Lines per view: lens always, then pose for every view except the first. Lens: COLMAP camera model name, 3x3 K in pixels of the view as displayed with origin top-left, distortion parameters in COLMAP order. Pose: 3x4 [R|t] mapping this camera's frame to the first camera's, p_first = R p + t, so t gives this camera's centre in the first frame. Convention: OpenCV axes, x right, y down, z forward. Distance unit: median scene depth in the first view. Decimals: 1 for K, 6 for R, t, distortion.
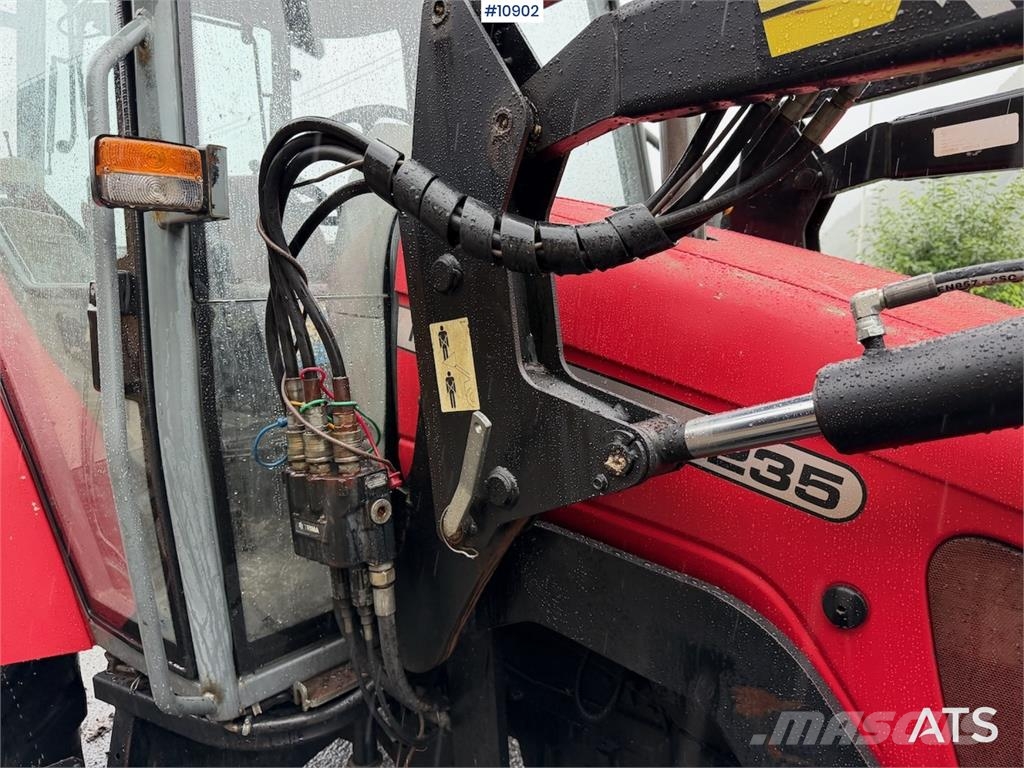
lens RADIAL K [[748.2, 0, 512.0], [0, 748.2, 384.0], [0, 0, 1]] dist [0.022346, -0.024808]
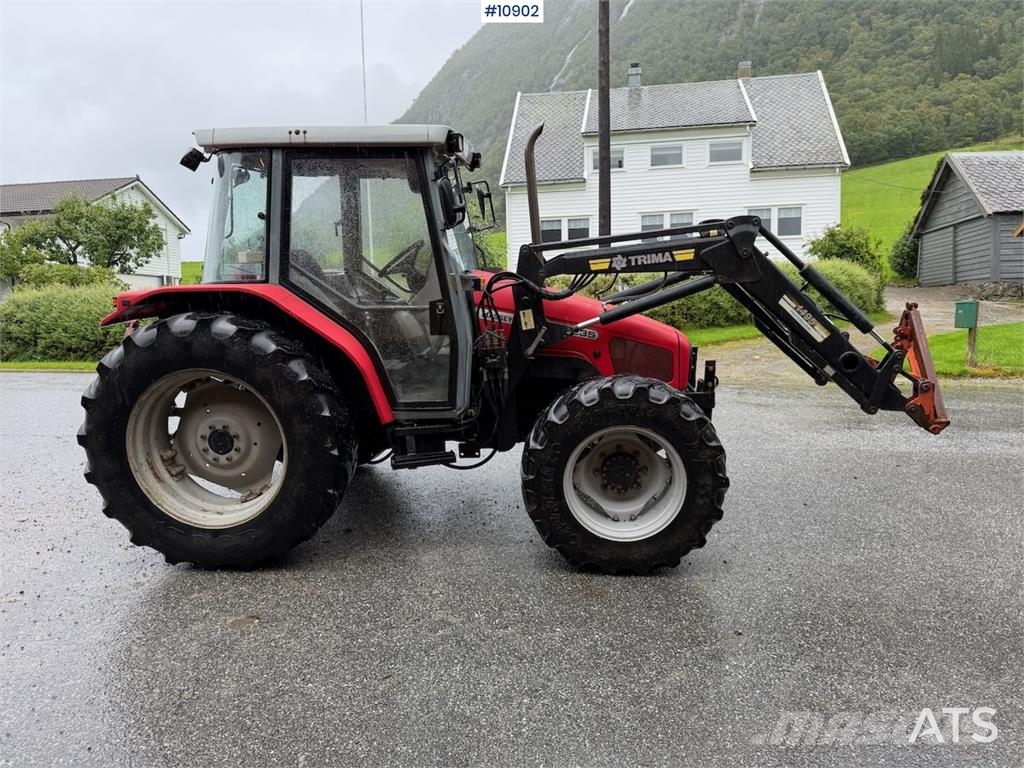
lens RADIAL K [[748.2, 0, 512.0], [0, 748.2, 384.0], [0, 0, 1]] dist [0.022346, -0.024808]
pose [[0.773750, -0.120980, 0.621832, -3.243157], [0.101852, 0.992583, 0.066376, 0.058767], [-0.625249, 0.011976, 0.780333, -2.742364]]
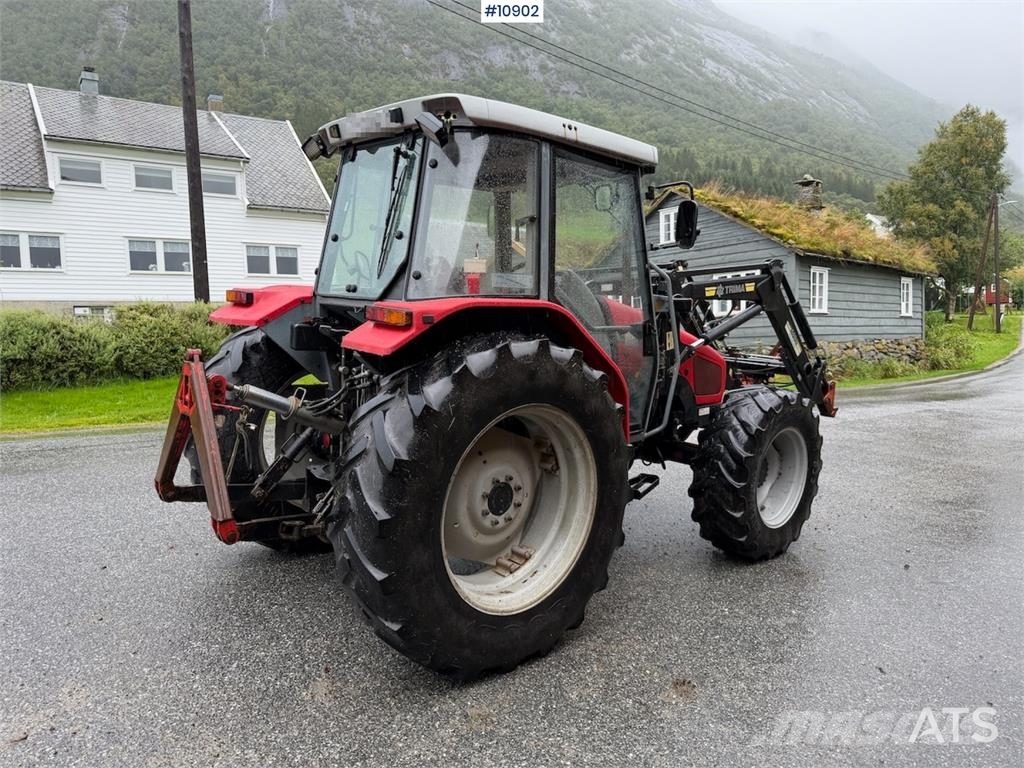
lens RADIAL K [[750.7, 0, 511.0], [0, 750.7, 375.8], [0, 0, 1]] dist [0.030277, -0.033021]
pose [[0.070665, -0.099785, 0.992497, -5.345676], [0.106389, 0.990063, 0.091966, -0.381053], [-0.991810, 0.099092, 0.080579, 1.712592]]
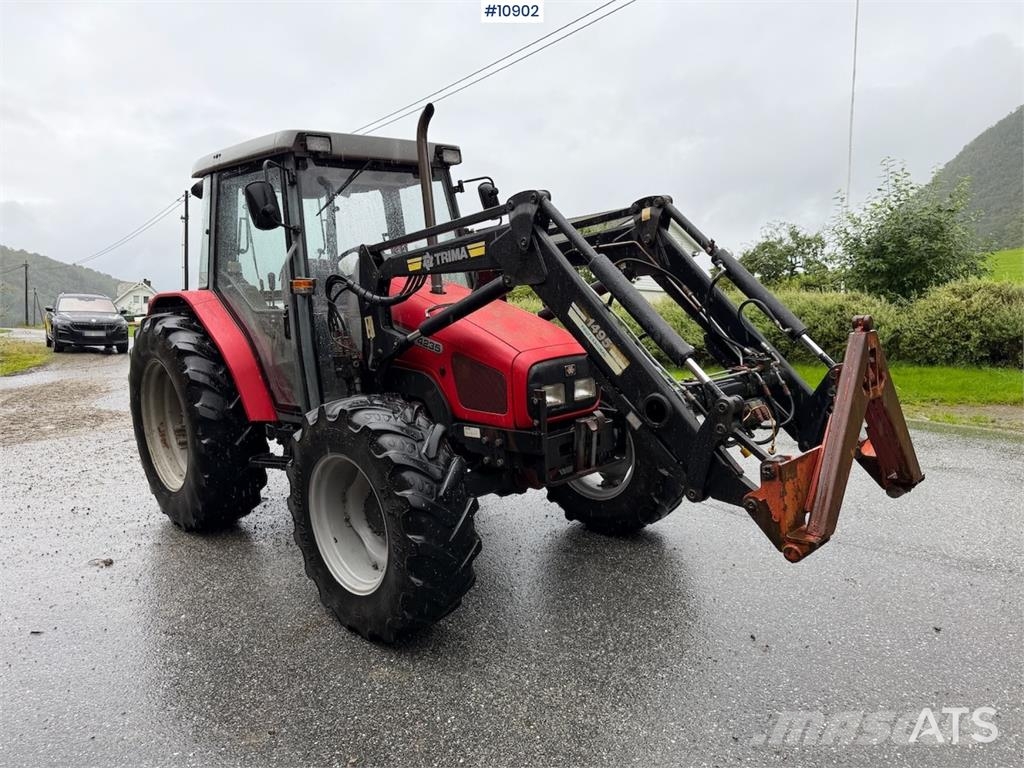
lens RADIAL K [[748.2, 0, 512.0], [0, 748.2, 384.0], [0, 0, 1]] dist [0.022346, -0.024808]
pose [[0.997035, -0.025077, -0.072749, 1.080424], [0.024910, 0.999685, -0.003206, 0.347647], [0.072807, 0.001384, 0.997345, -3.366873]]
